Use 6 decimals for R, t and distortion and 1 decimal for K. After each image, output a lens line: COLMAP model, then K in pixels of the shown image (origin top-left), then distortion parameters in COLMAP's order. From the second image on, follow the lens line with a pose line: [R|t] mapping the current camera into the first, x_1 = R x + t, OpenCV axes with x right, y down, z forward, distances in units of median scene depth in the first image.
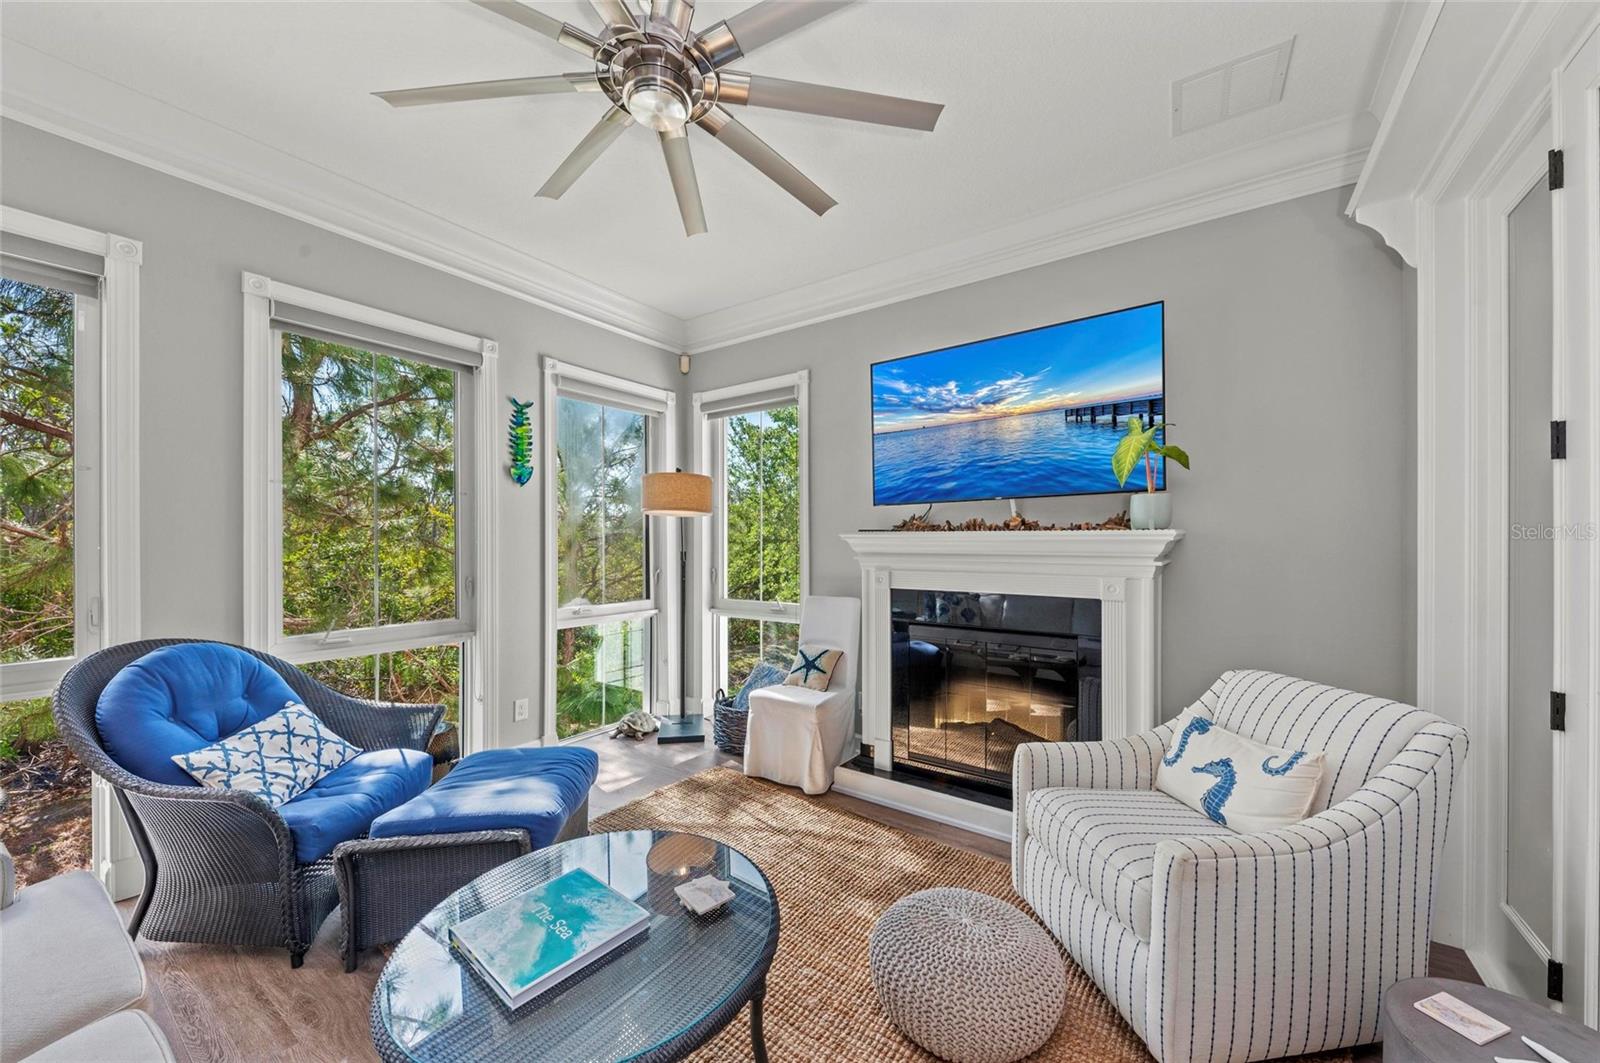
lens RADIAL K [[579.3, 0, 800.1], [0, 579.3, 545.2], [0, 0, 1]] dist [0.001765, -0.001223]
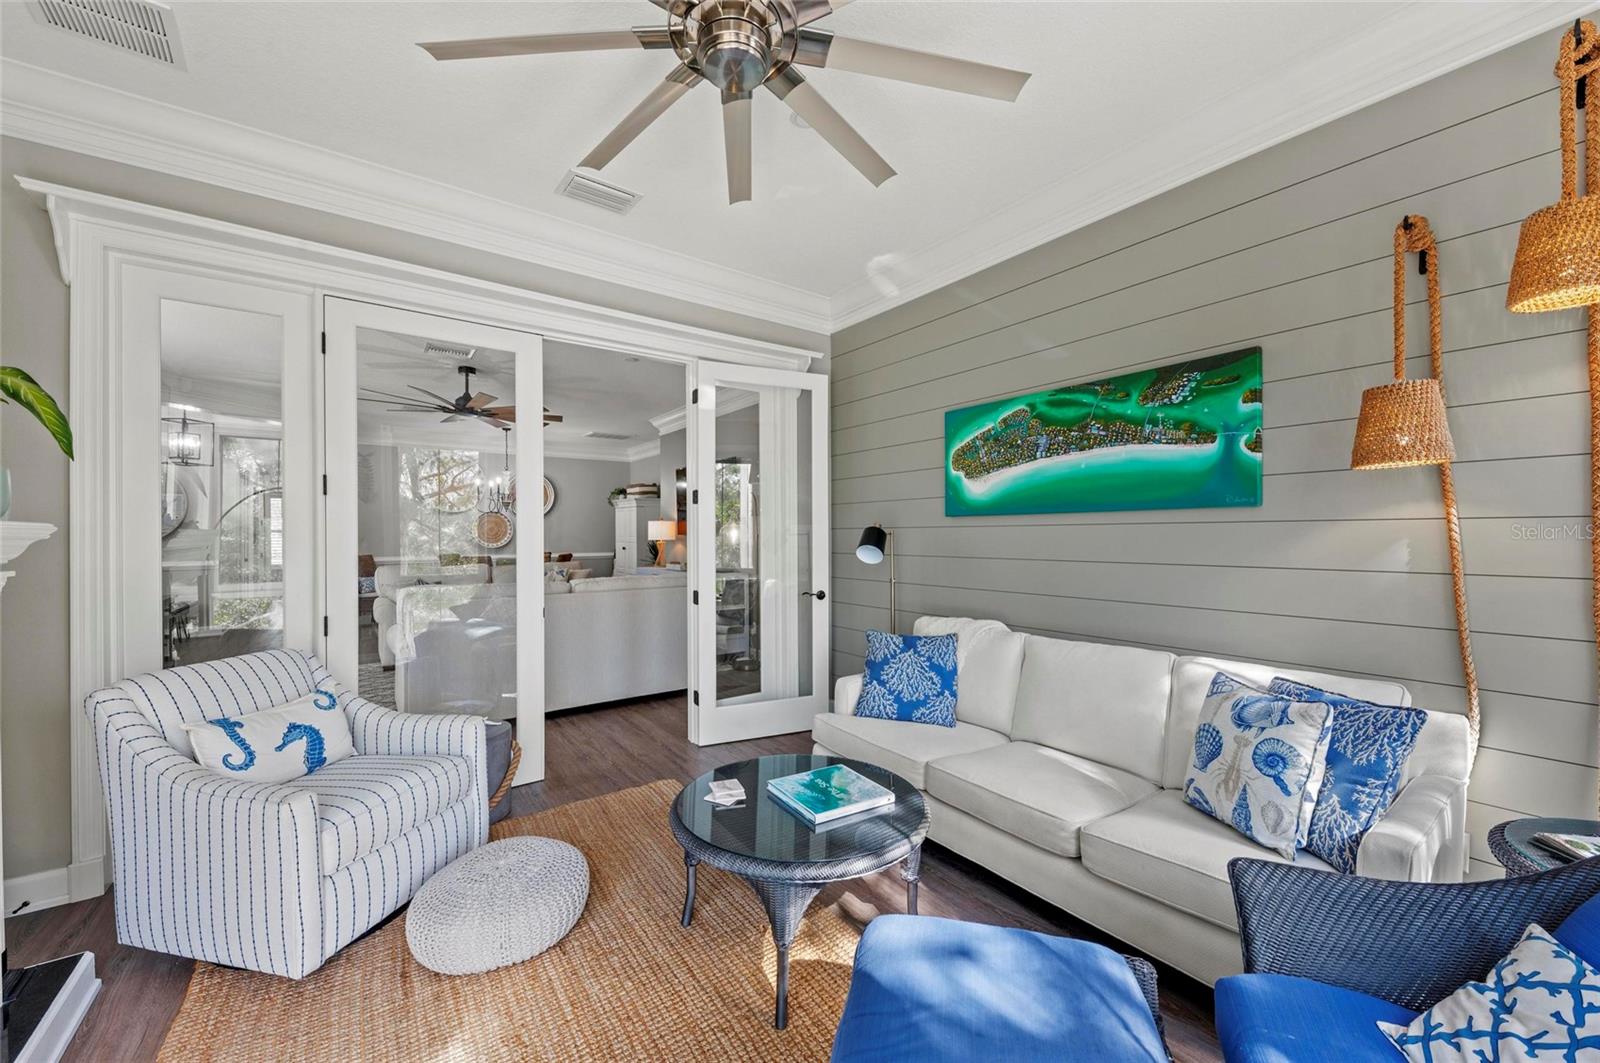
lens RADIAL K [[611.5, 0, 802.1], [0, 611.5, 538.3], [0, 0, 1]] dist [0.007643, -0.001783]
pose [[-0.943105, 0.004962, 0.332459, -0.389839], [0.009115, 0.999899, 0.010934, -0.006330], [-0.332371, 0.013342, -0.943054, 1.093450]]
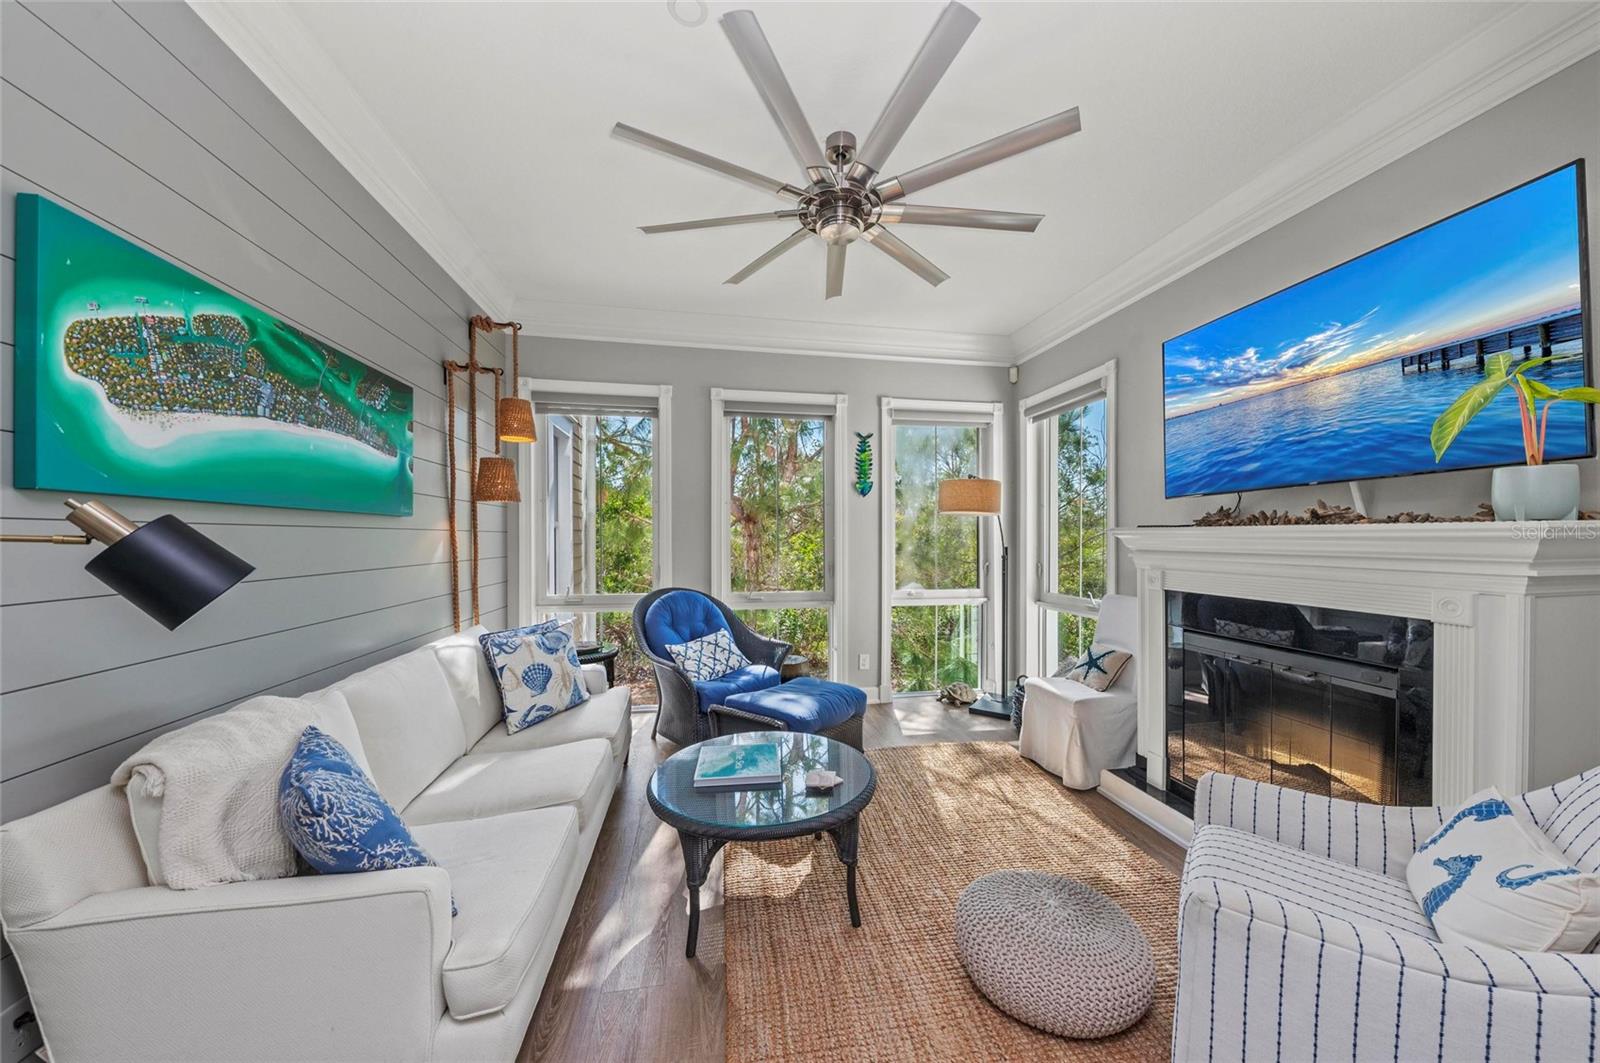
lens RADIAL K [[558.9, 0, 815.2], [0, 558.9, 532.2], [0, 0, 1]] dist [-0.003621, -0.000018]
pose [[0.715339, -0.004388, -0.698764, 0.385596], [-0.005698, 0.999910, -0.012113, -0.001877], [0.698754, 0.012647, 0.715250, -0.014453]]
